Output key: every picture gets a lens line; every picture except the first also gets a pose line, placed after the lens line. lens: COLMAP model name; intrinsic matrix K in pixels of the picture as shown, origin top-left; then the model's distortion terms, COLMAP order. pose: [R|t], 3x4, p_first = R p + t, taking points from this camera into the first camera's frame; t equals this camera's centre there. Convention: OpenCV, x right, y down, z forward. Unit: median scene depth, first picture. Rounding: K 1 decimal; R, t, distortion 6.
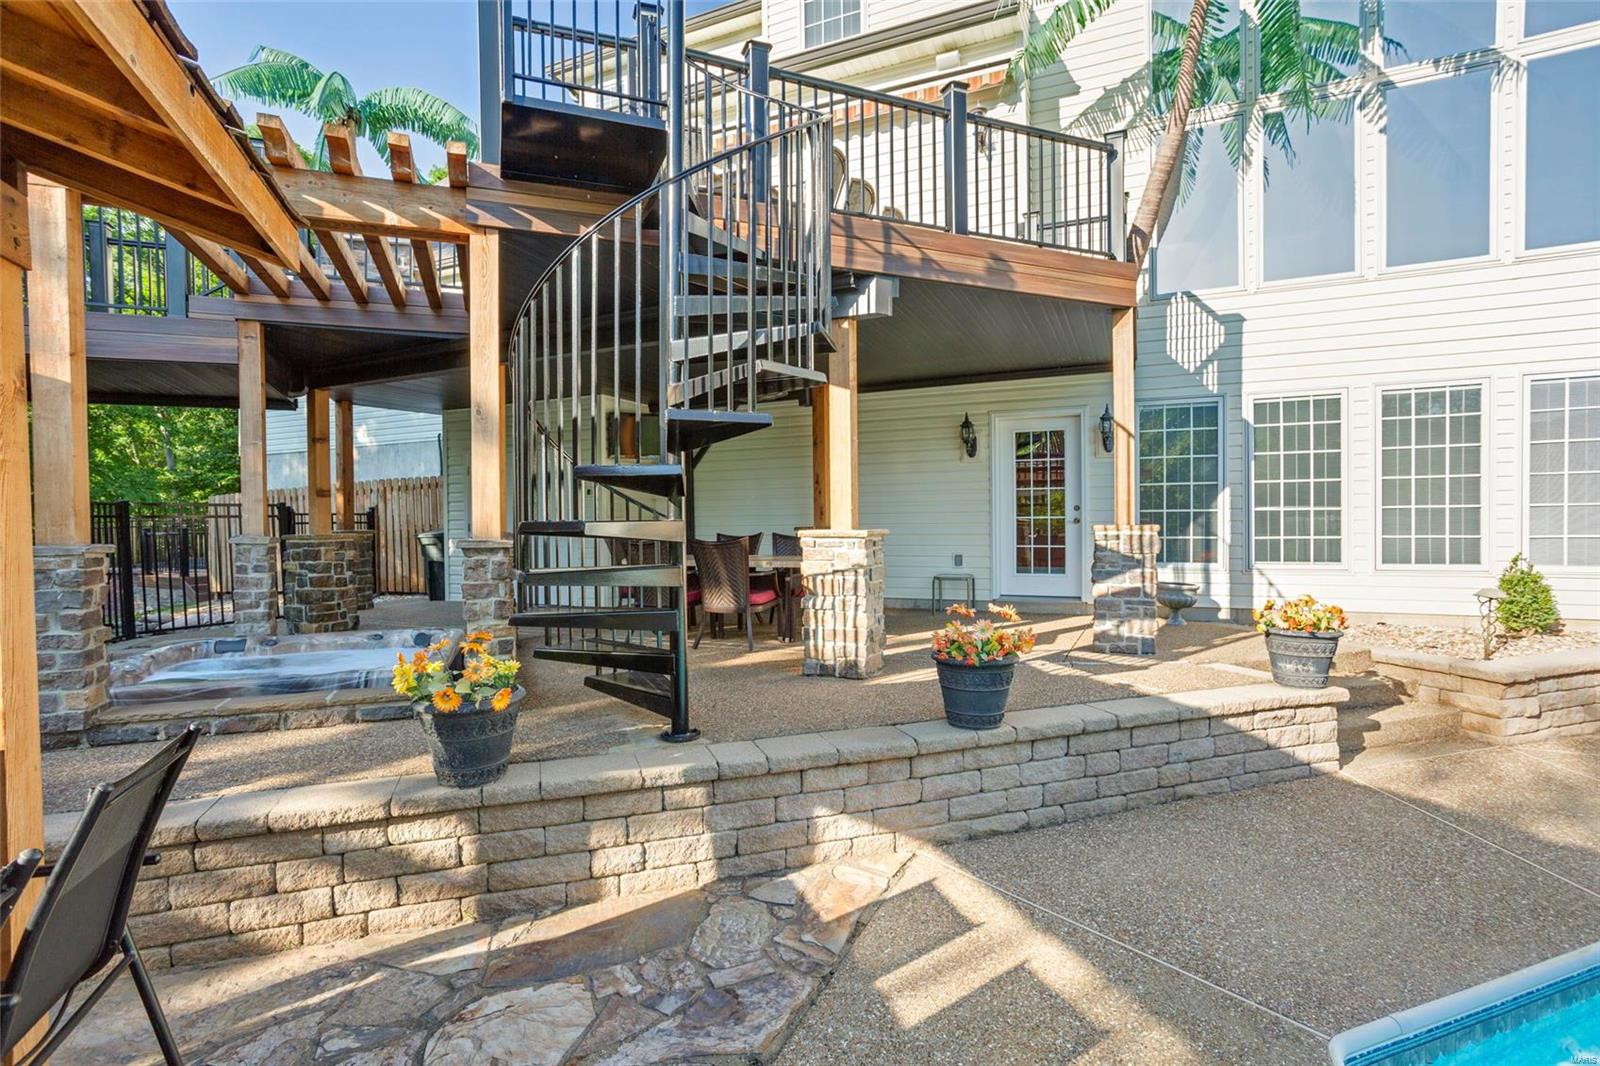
lens RADIAL K [[771.1, 0, 799.4], [0, 771.1, 525.4], [0, 0, 1]] dist [-0.046097, 0.028563]
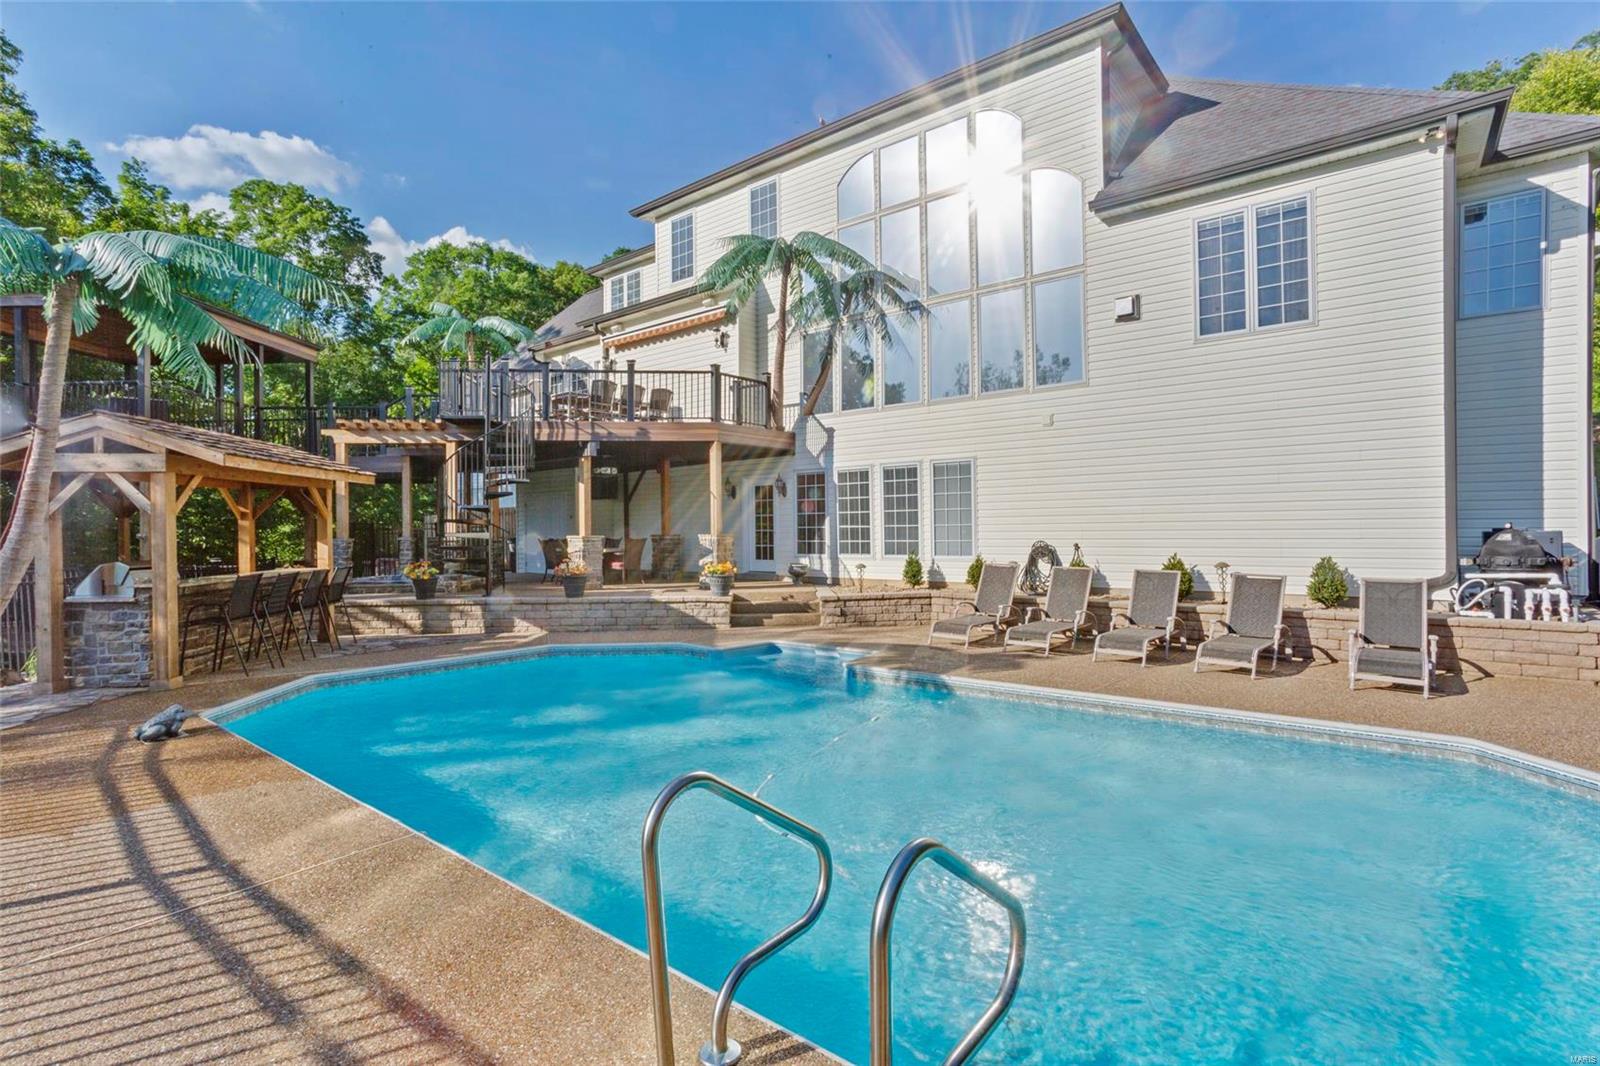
lens RADIAL K [[771.1, 0, 793.3], [0, 771.1, 534.9], [0, 0, 1]] dist [-0.046097, 0.028563]
pose [[0.959821, 0.001959, -0.280606, 1.079598], [-0.003034, 0.999990, -0.003397, 0.006296], [0.280597, 0.004112, 0.959817, -0.966677]]
